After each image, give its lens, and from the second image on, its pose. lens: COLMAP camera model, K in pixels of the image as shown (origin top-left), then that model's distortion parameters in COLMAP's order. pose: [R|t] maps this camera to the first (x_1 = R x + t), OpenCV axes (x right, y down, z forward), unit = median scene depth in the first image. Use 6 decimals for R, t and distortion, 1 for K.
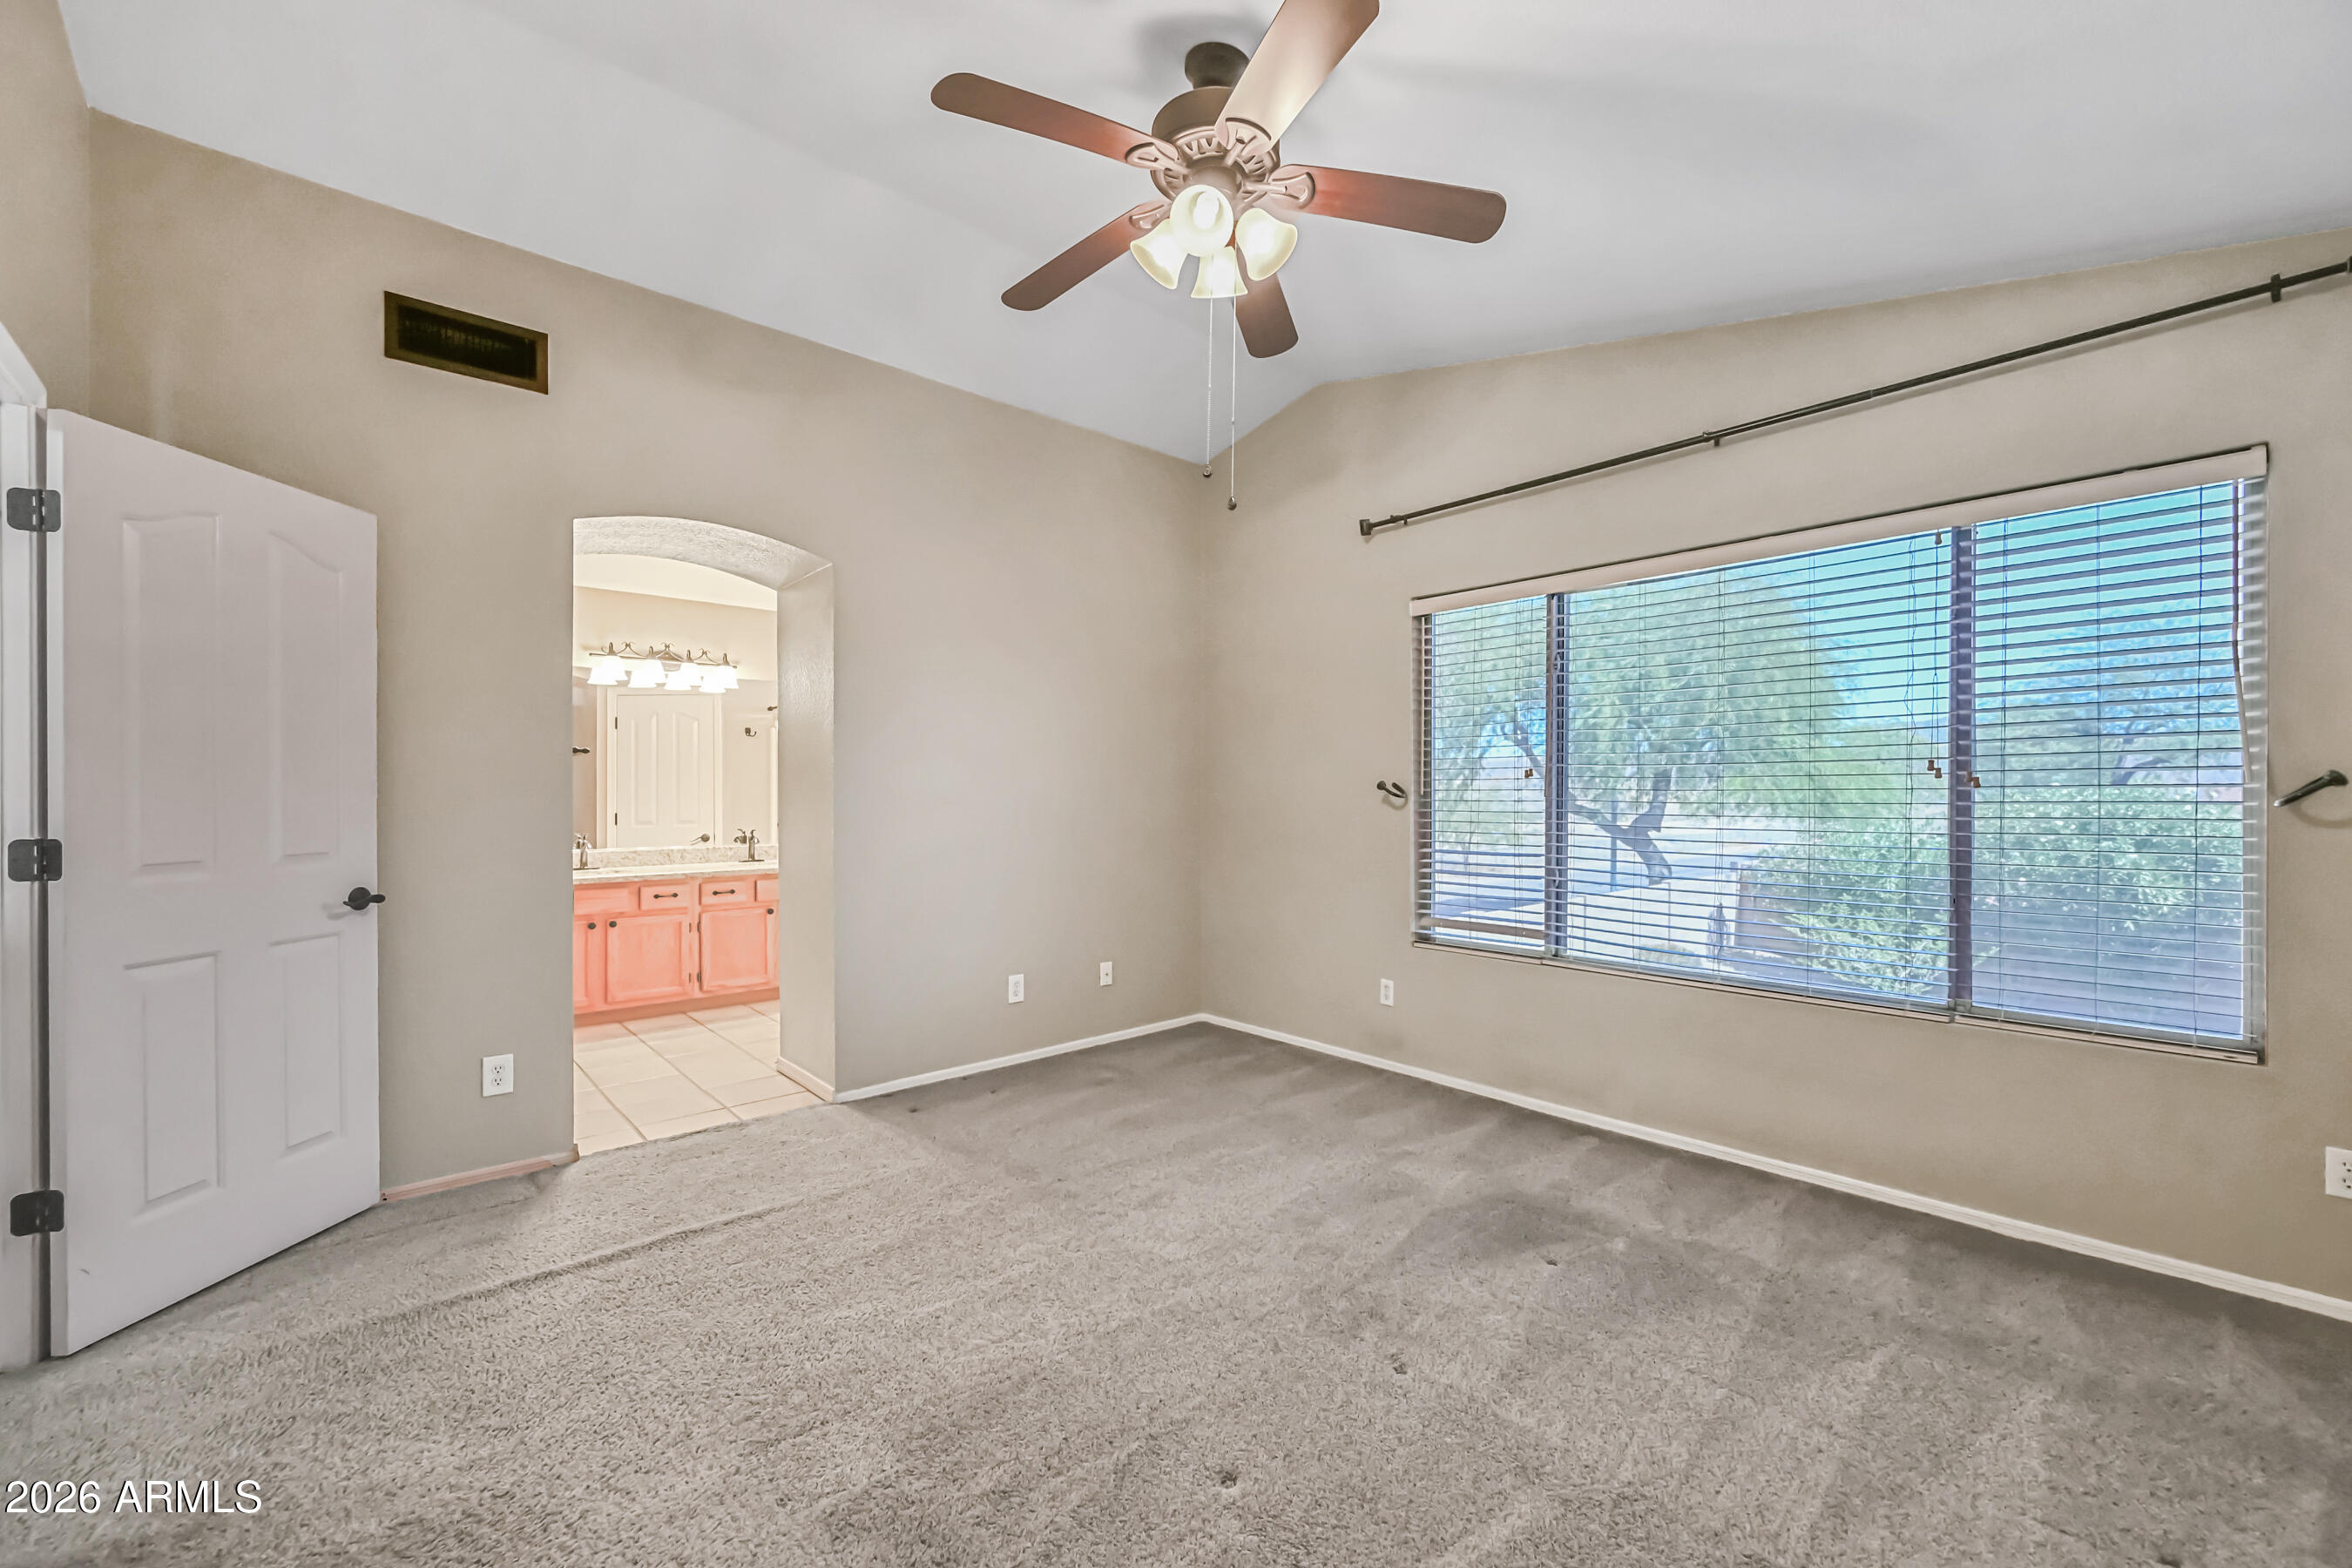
lens RADIAL K [[963.6, 0, 1153.5], [0, 963.6, 788.2], [0, 0, 1]] dist [-0.000926, 0.000288]
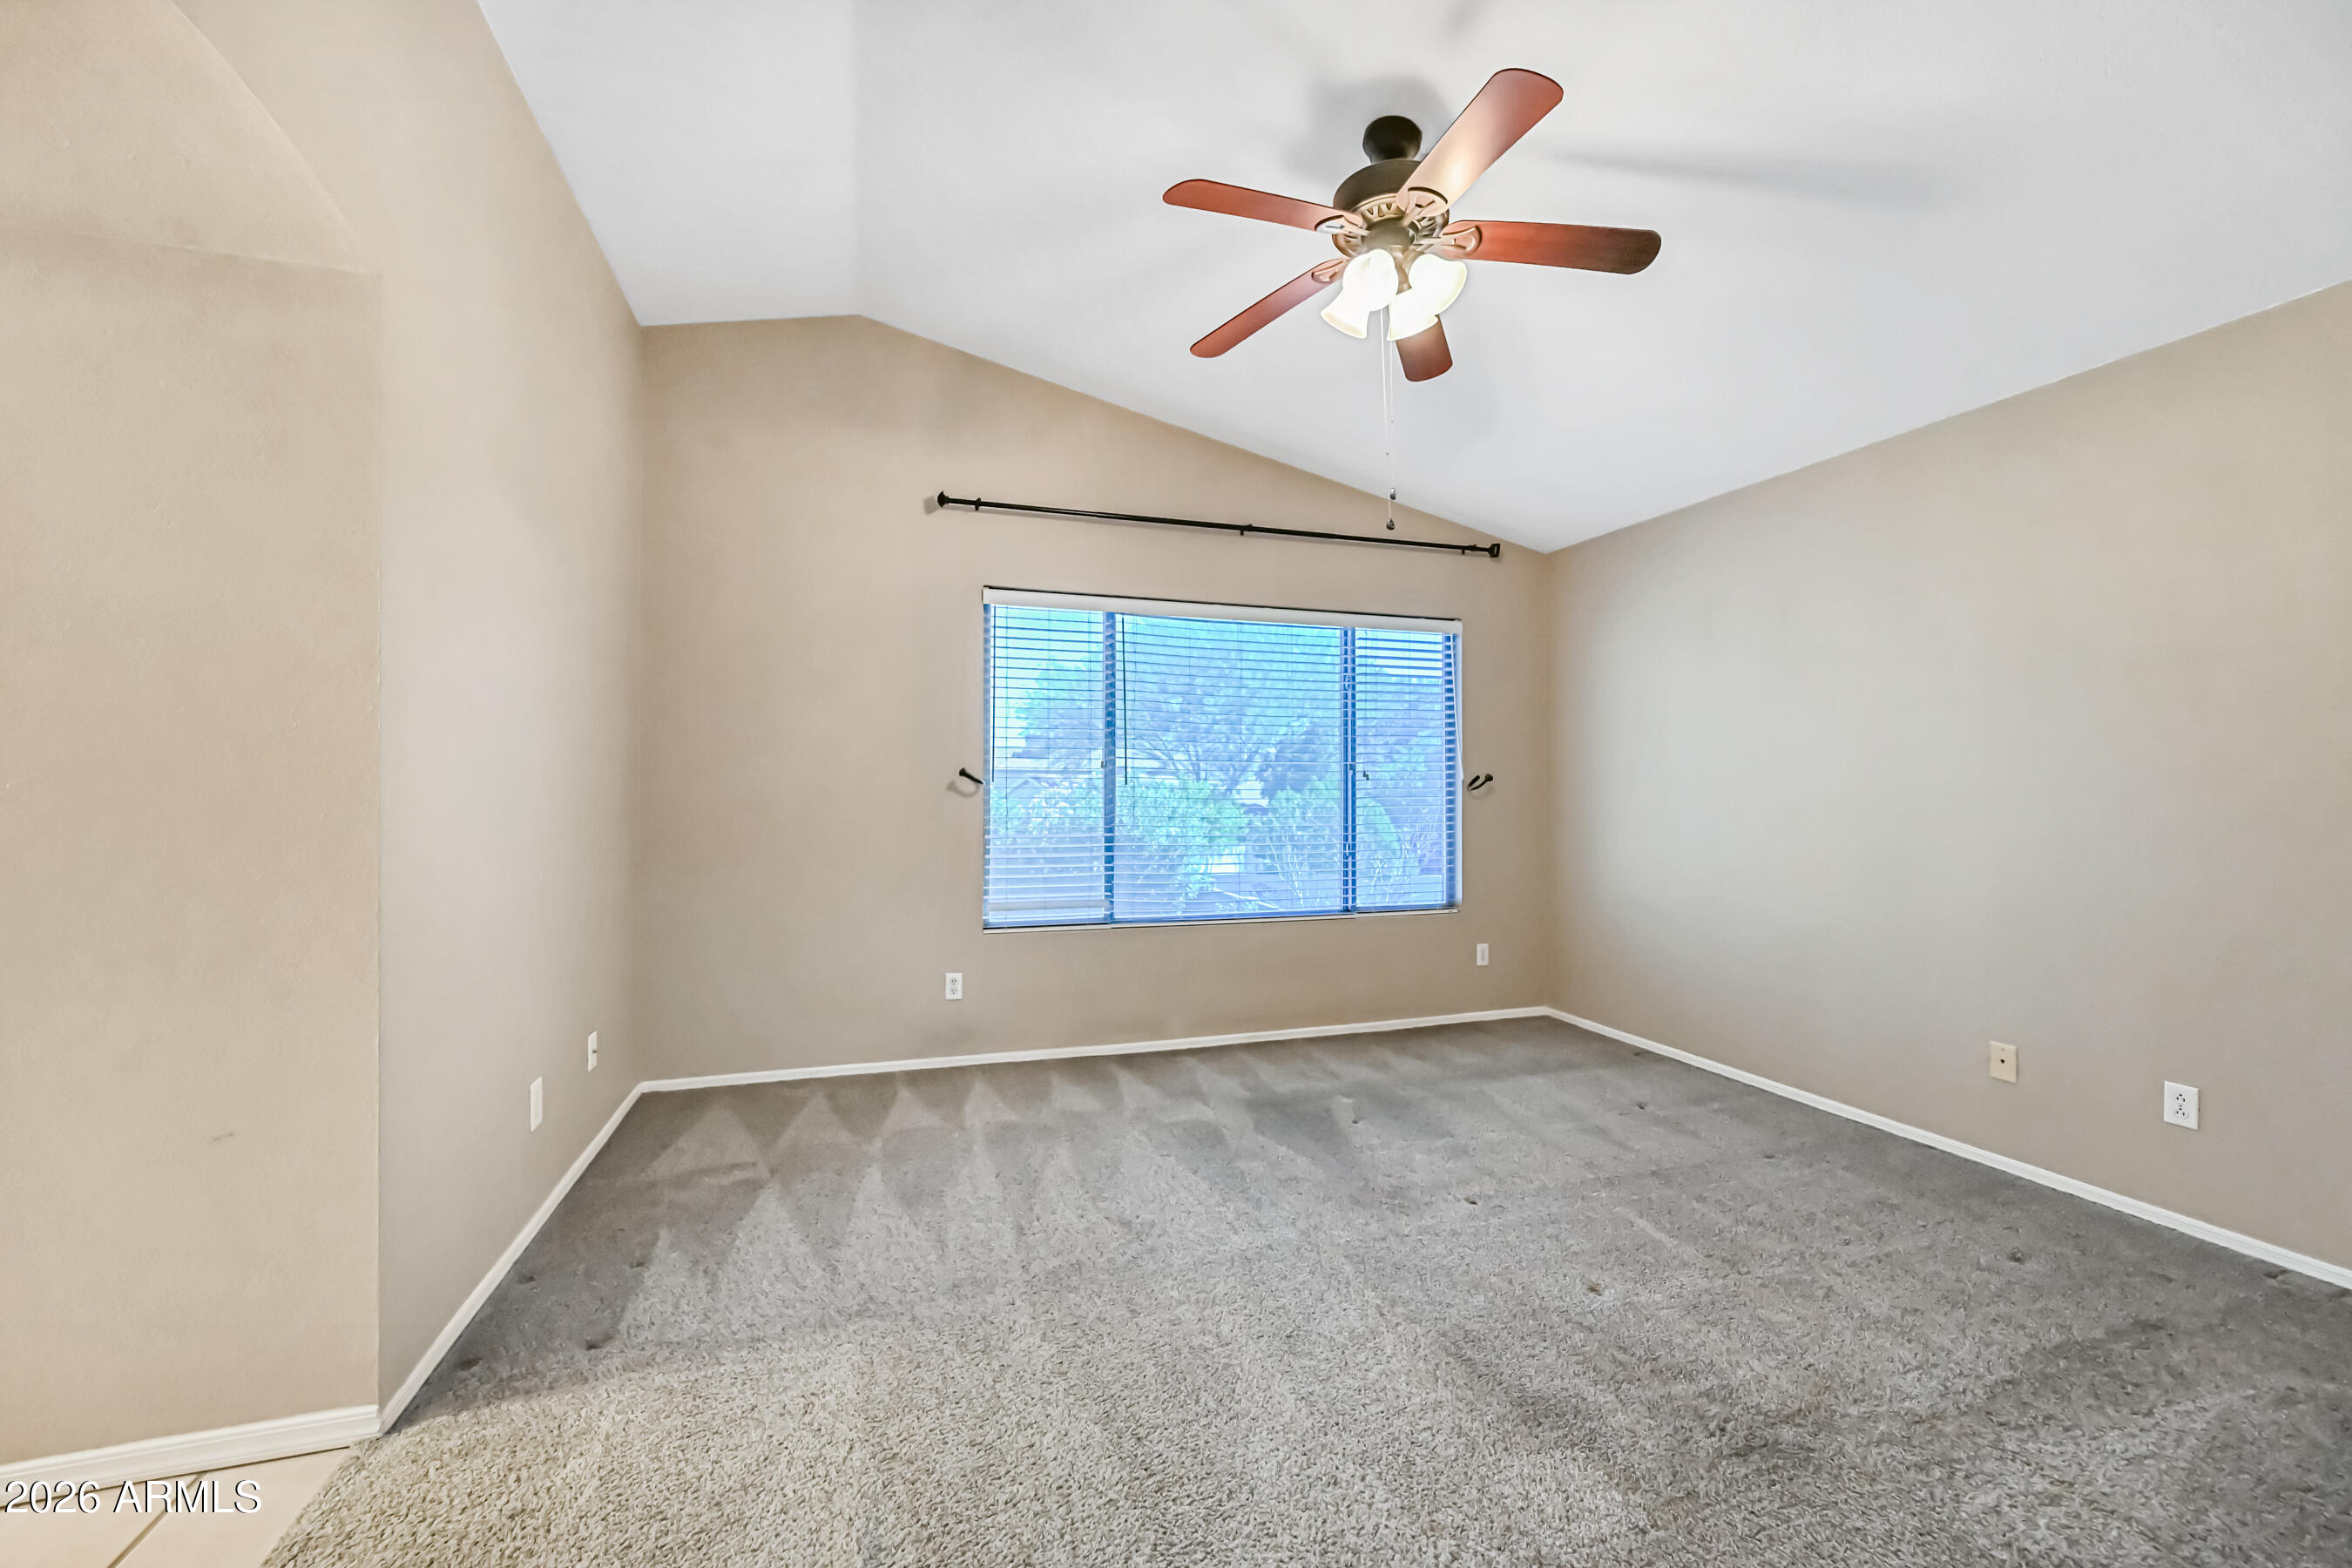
lens RADIAL K [[946.6, 0, 1176.0], [0, 946.6, 784.0], [0, 0, 1]] dist [0.000570, 0.000075]
pose [[0.372135, 0.017231, 0.928019, -0.716559], [-0.005970, 0.999851, -0.016171, 0.030226], [-0.928159, 0.000477, 0.372182, 0.568668]]
